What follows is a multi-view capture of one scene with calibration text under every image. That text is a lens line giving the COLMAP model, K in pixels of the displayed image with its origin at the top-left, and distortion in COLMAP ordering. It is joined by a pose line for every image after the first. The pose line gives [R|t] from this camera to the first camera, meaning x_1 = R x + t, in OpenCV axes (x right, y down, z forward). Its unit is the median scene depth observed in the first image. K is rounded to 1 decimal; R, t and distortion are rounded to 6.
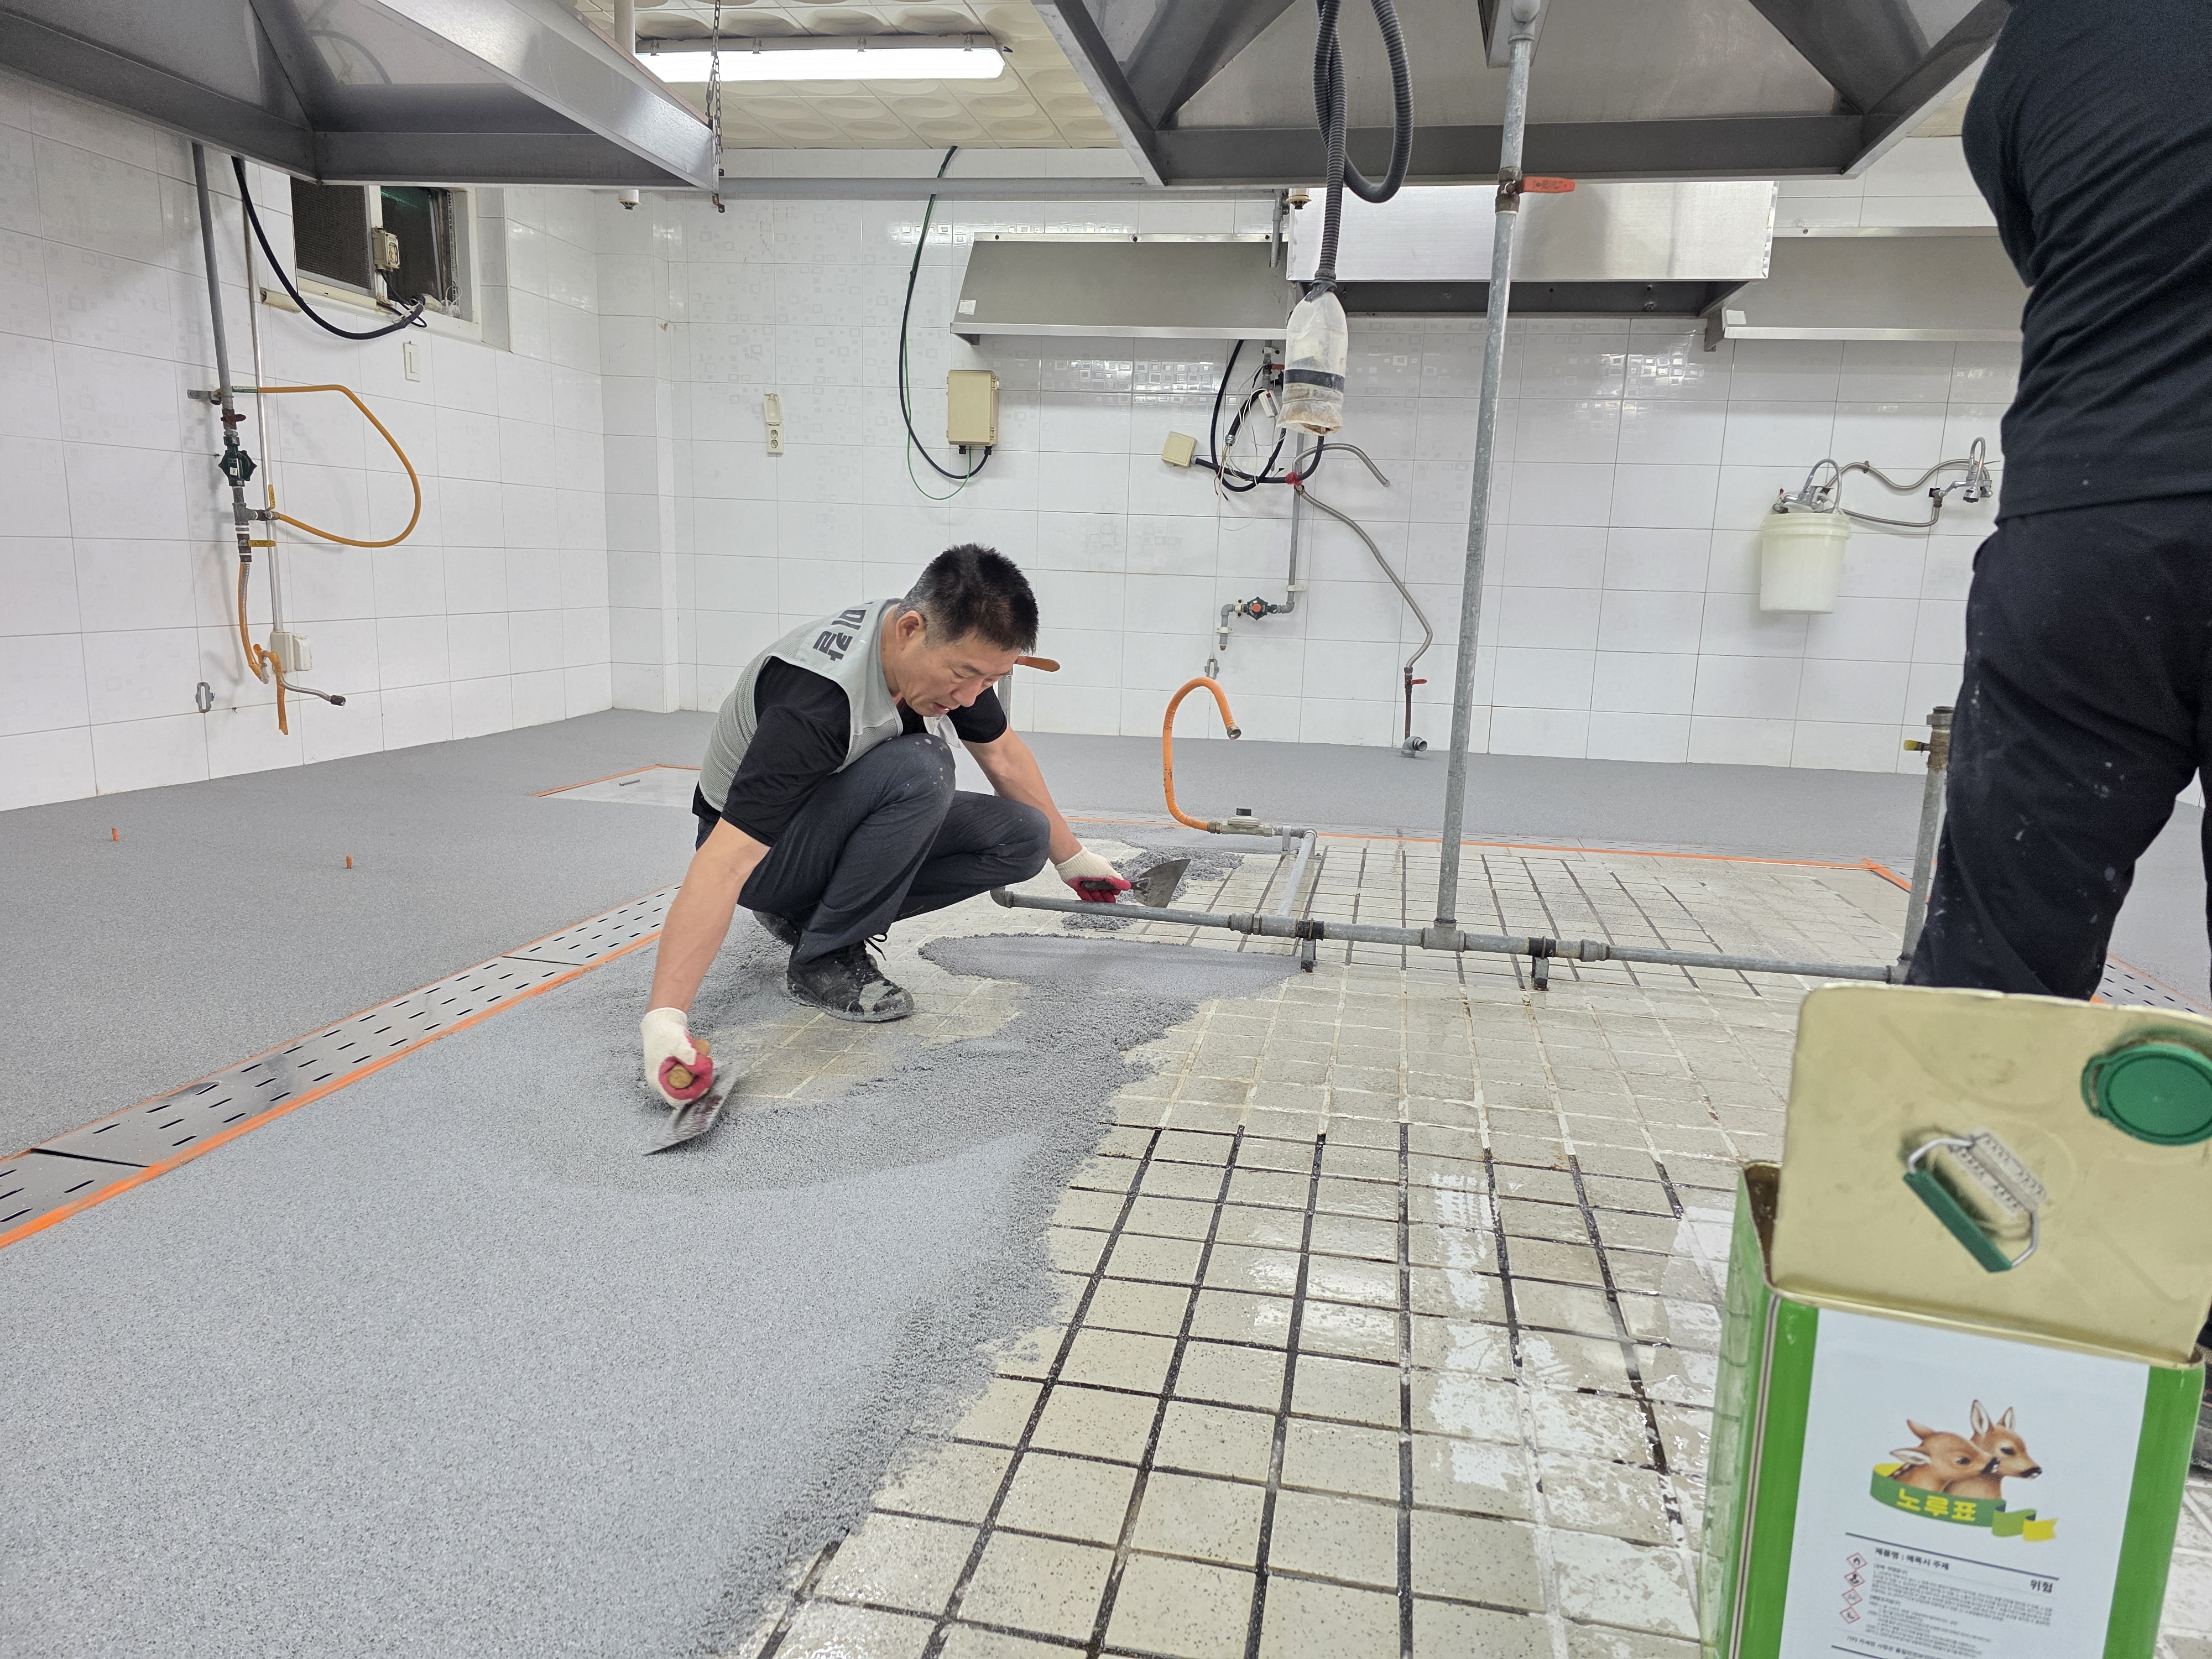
lens RADIAL K [[1478.0, 0, 1125.9], [0, 1478.0, 851.5], [0, 0, 1]] dist [0.064243, -0.060300]
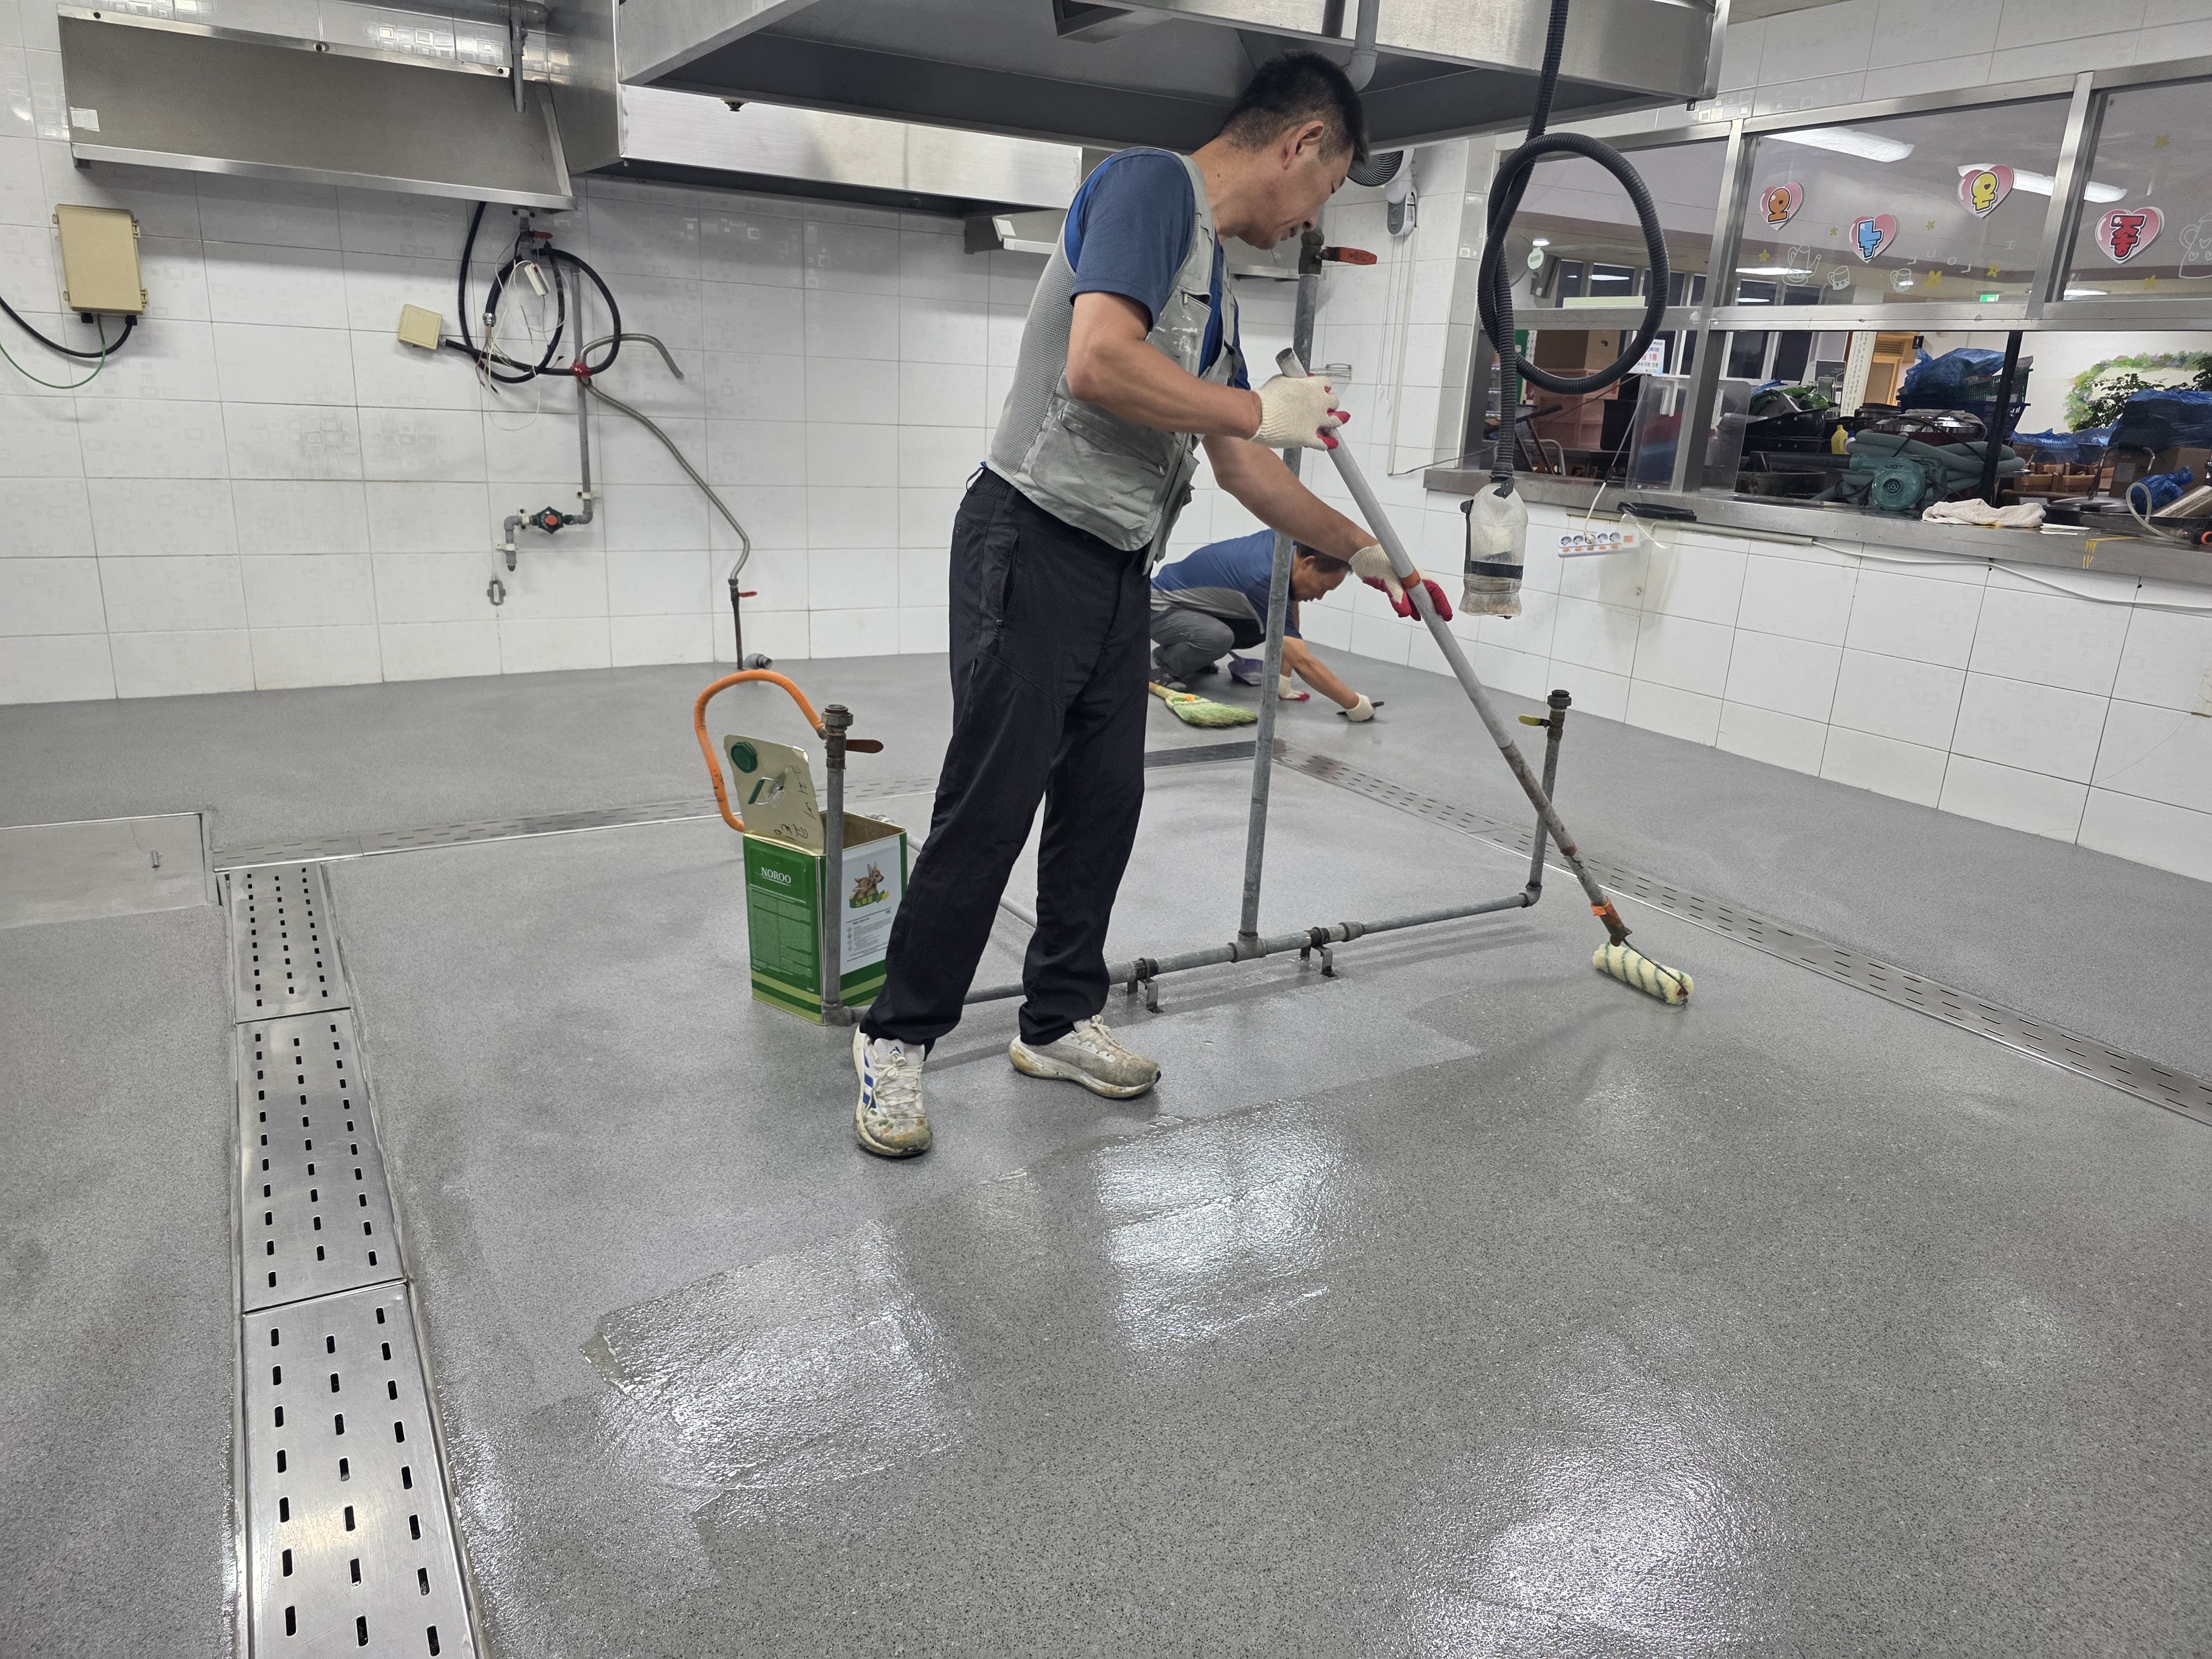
lens RADIAL K [[1478.0, 0, 1115.1], [0, 1478.0, 831.2], [0, 0, 1]] dist [0.064243, -0.060300]
pose [[0.766088, -0.187850, 0.614672, -0.247201], [0.105834, 0.980151, 0.167639, -0.105694], [-0.633962, -0.063373, 0.770763, 0.117476]]
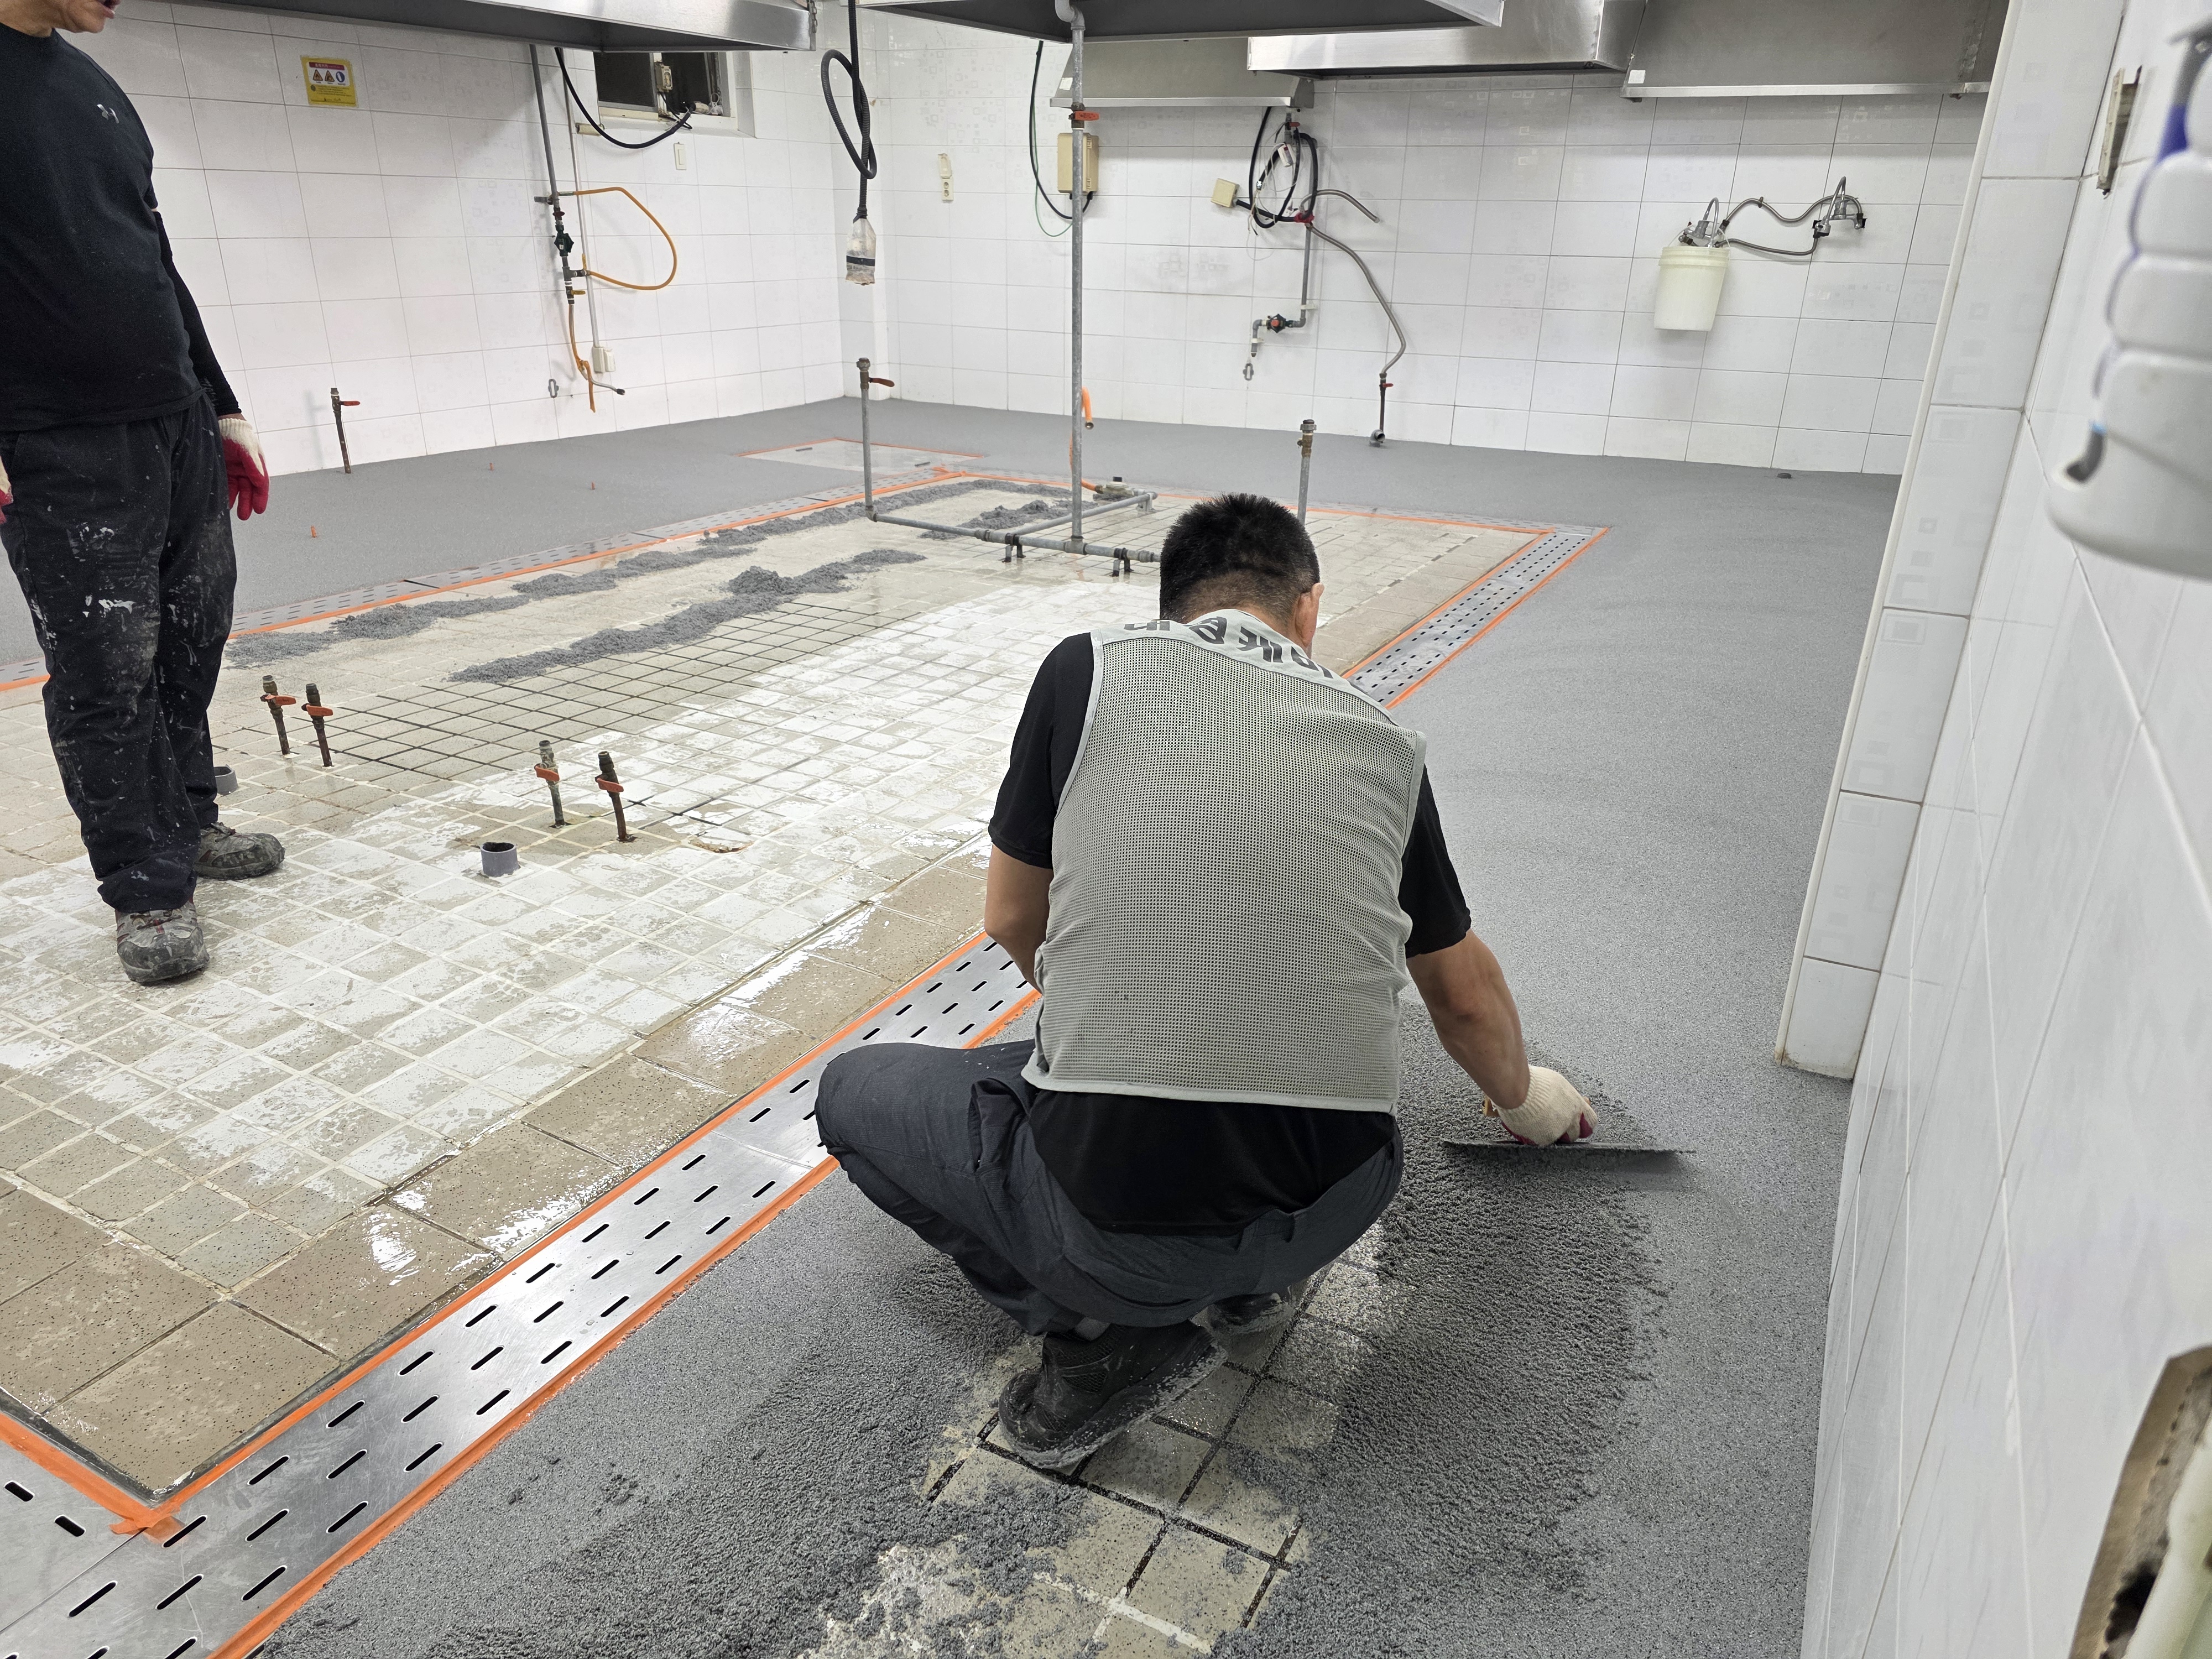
lens RADIAL K [[1478.0, 0, 1107.5], [0, 1478.0, 838.7], [0, 0, 1]] dist [0.064243, -0.060300]
pose [[0.952173, 0.101938, -0.288054, 0.398106], [-0.042882, 0.977961, 0.204335, 0.017608], [0.302535, -0.182210, 0.935560, -0.370385]]
